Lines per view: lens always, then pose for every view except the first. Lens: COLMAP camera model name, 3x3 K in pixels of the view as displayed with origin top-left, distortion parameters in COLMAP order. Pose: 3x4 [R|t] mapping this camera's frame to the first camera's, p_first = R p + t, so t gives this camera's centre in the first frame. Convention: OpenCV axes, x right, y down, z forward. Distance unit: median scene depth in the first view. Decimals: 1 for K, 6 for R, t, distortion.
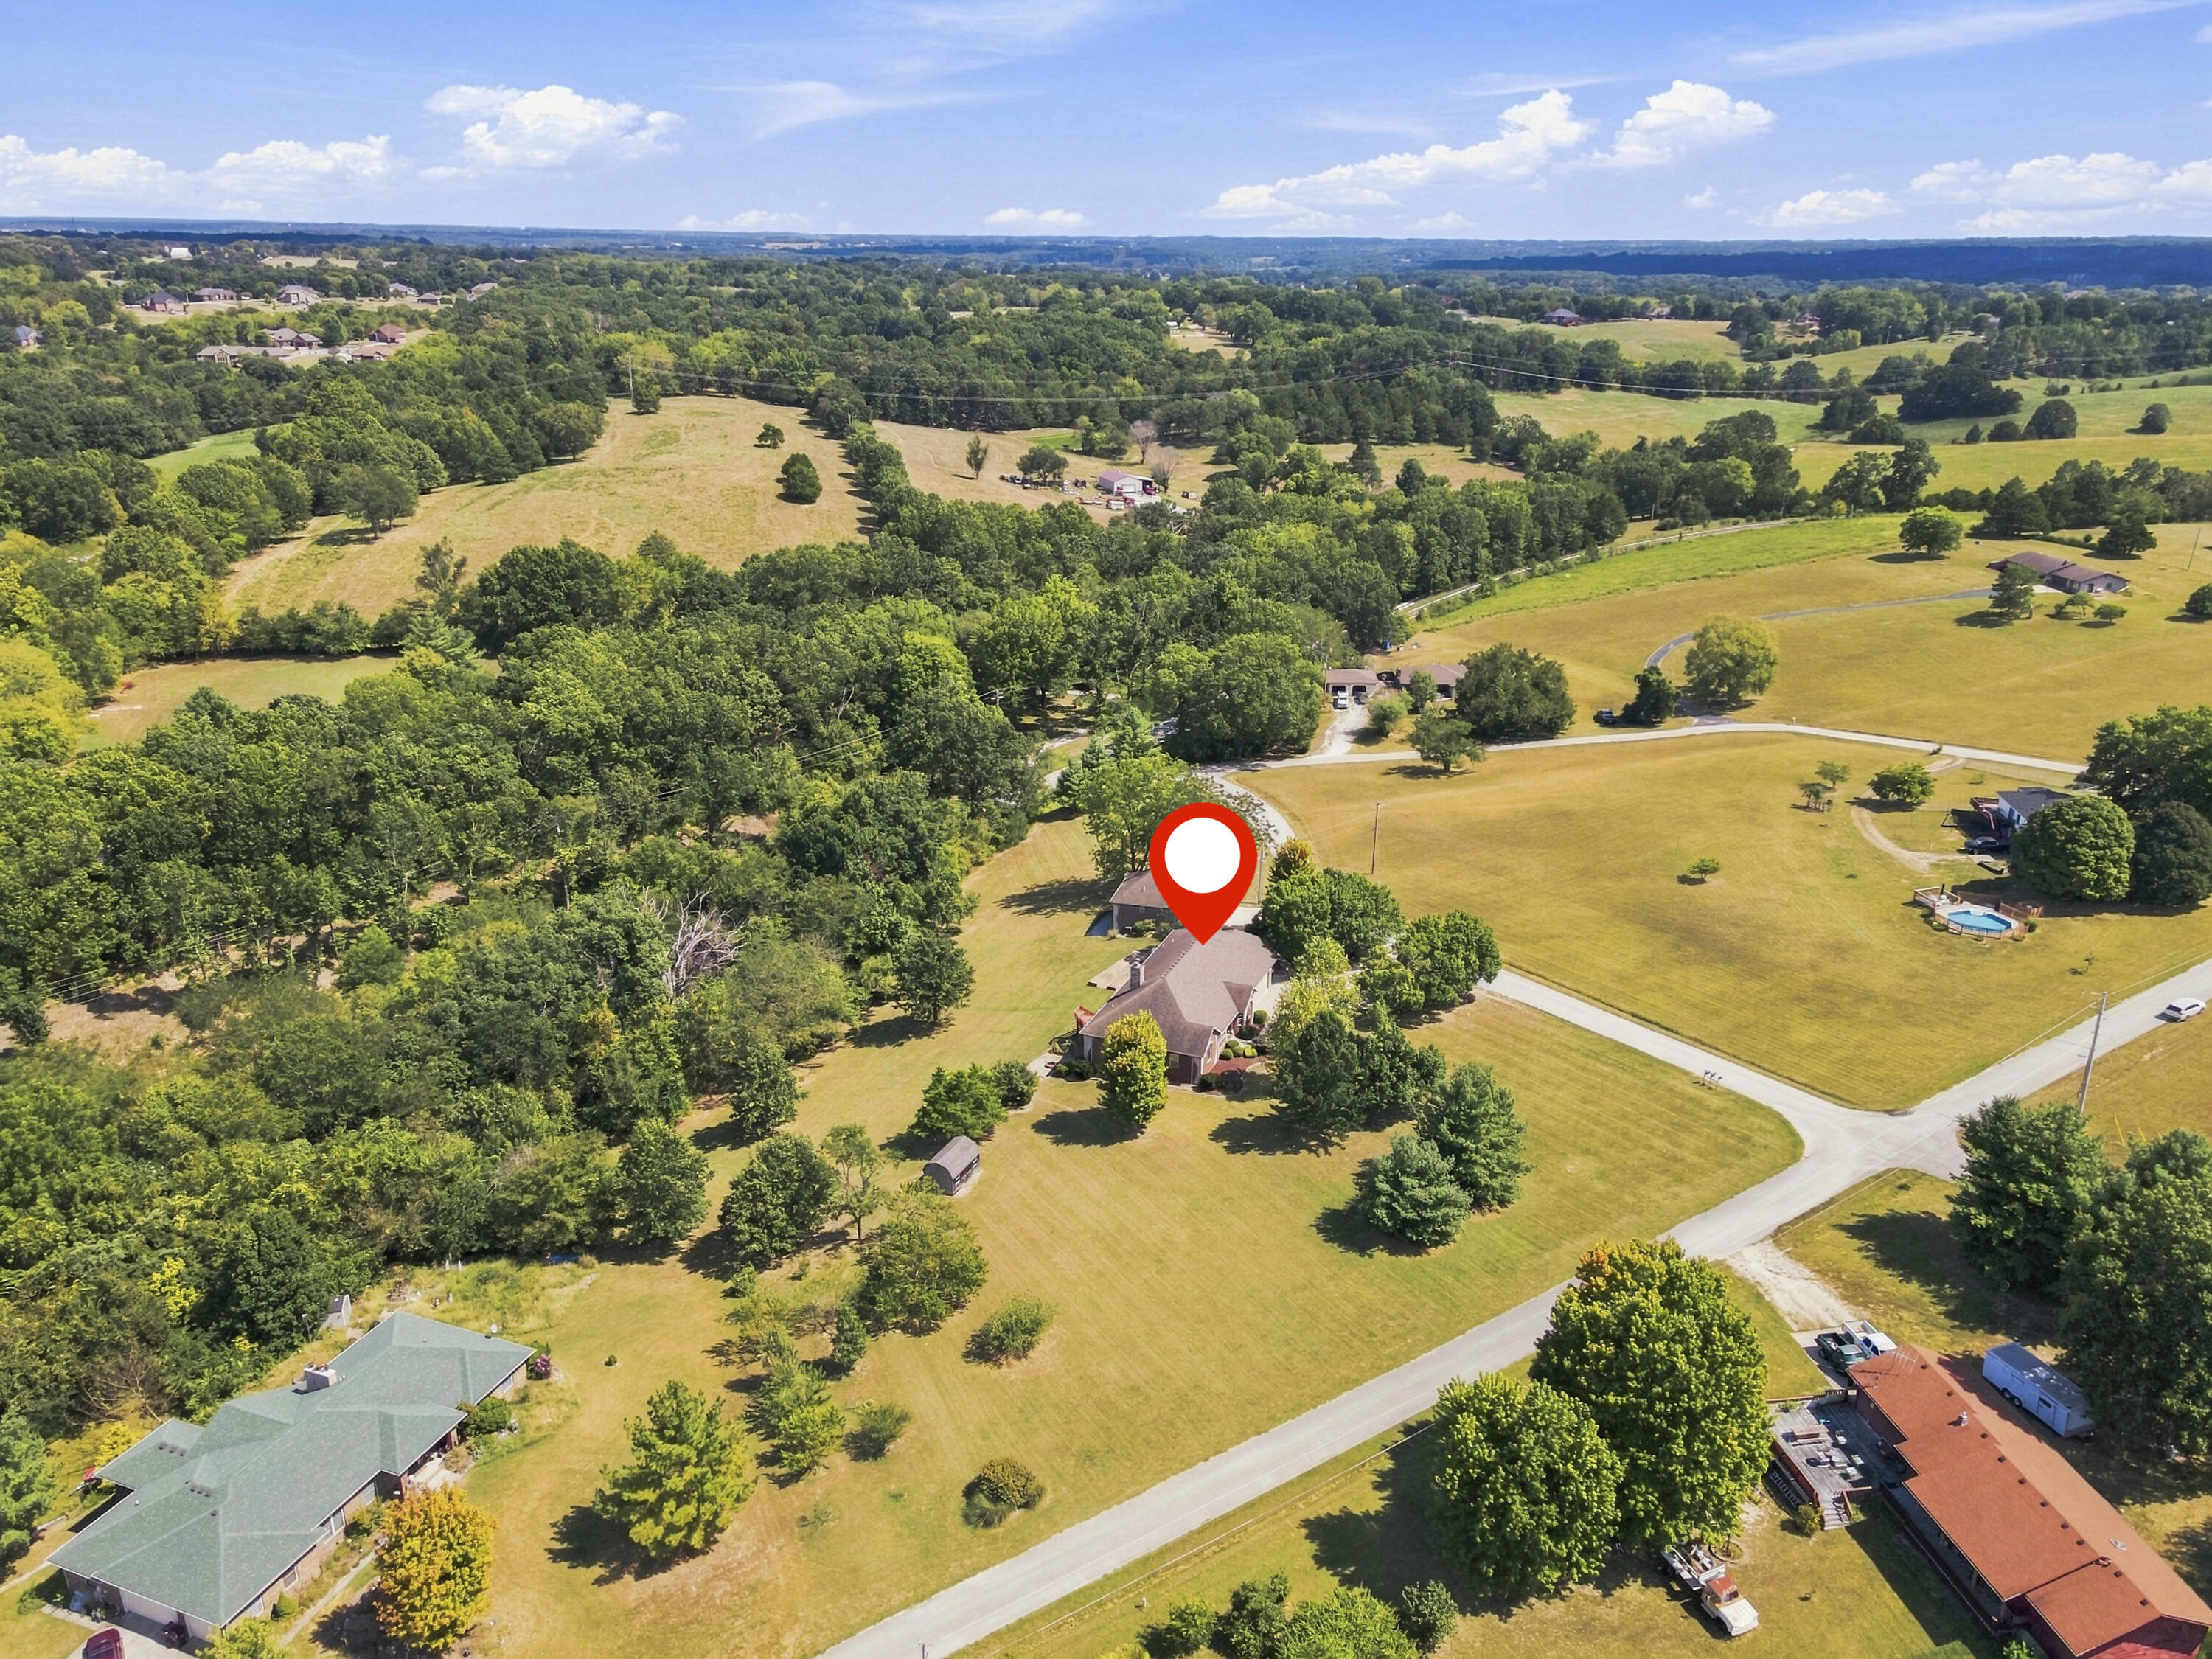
lens RADIAL K [[1607.6, 0, 1106.0], [0, 1607.6, 829.5], [0, 0, 1]] dist [-0.000055, 0.069518]
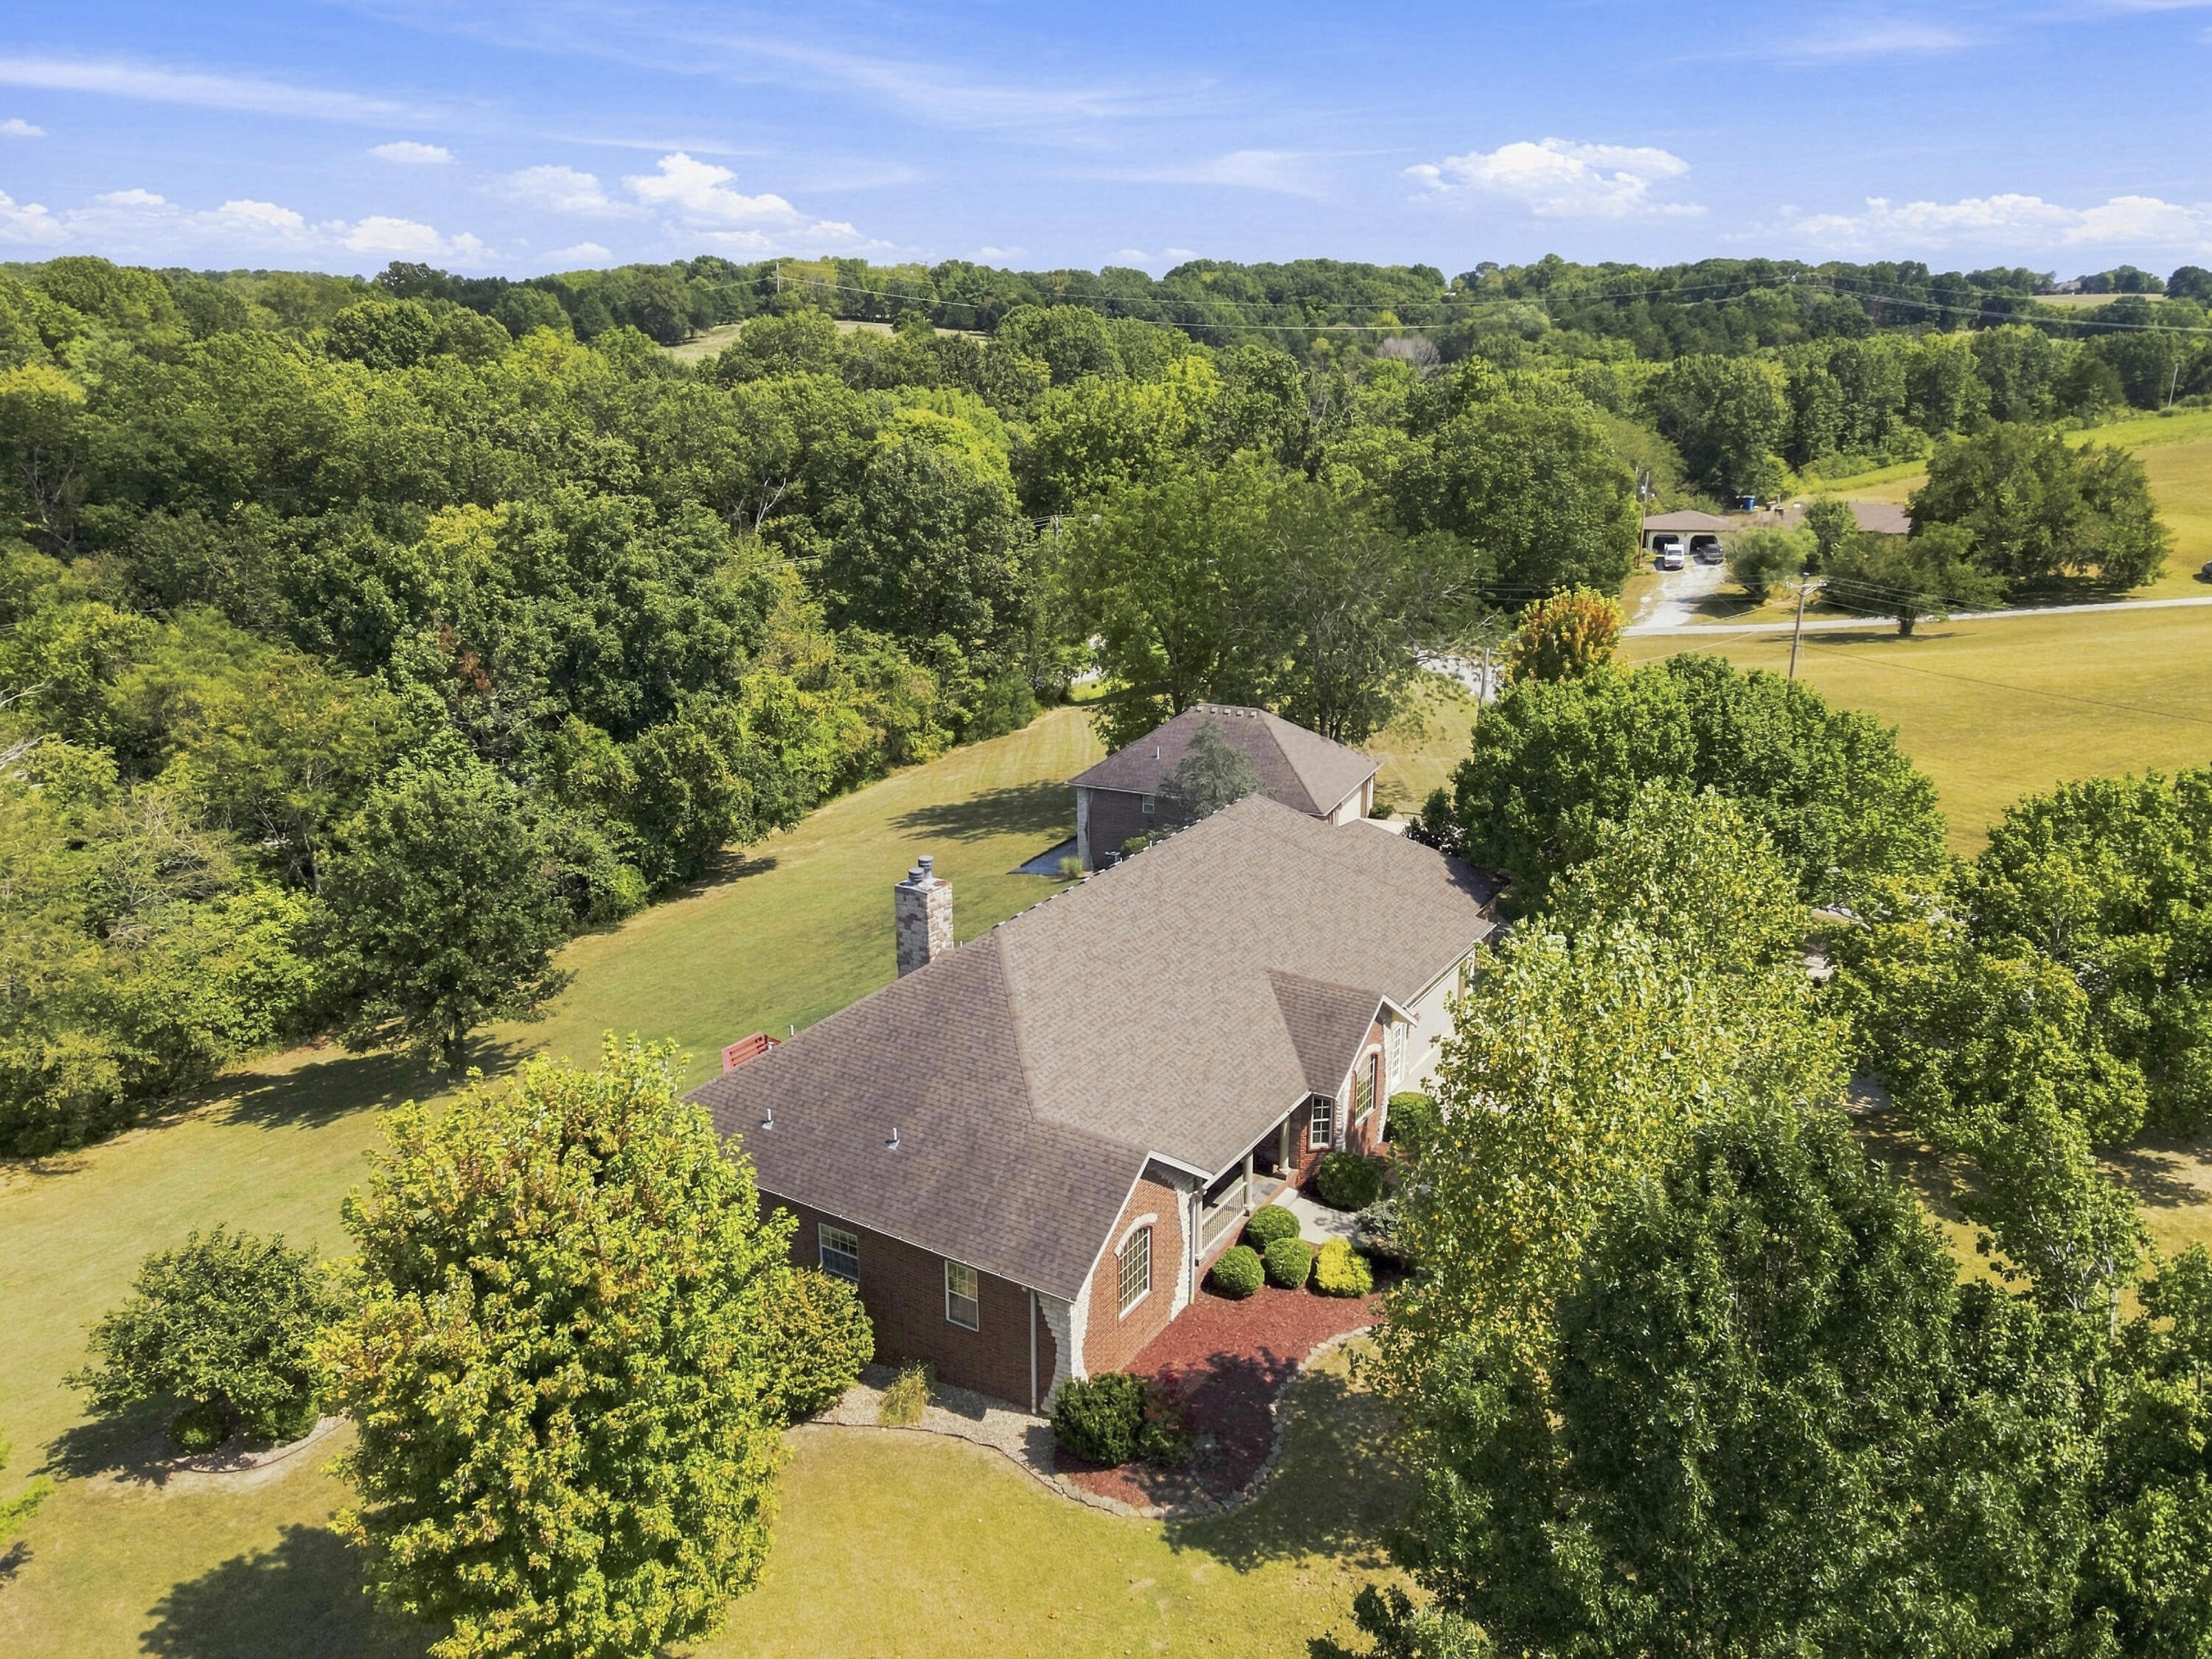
lens RADIAL K [[1607.6, 0, 1106.0], [0, 1607.6, 829.5], [0, 0, 1]] dist [-0.000055, 0.069518]
pose [[0.984880, 0.044993, -0.167291, 0.063801], [-0.052361, 0.997831, -0.039893, 0.059510], [0.165133, 0.048050, 0.985100, 0.527251]]
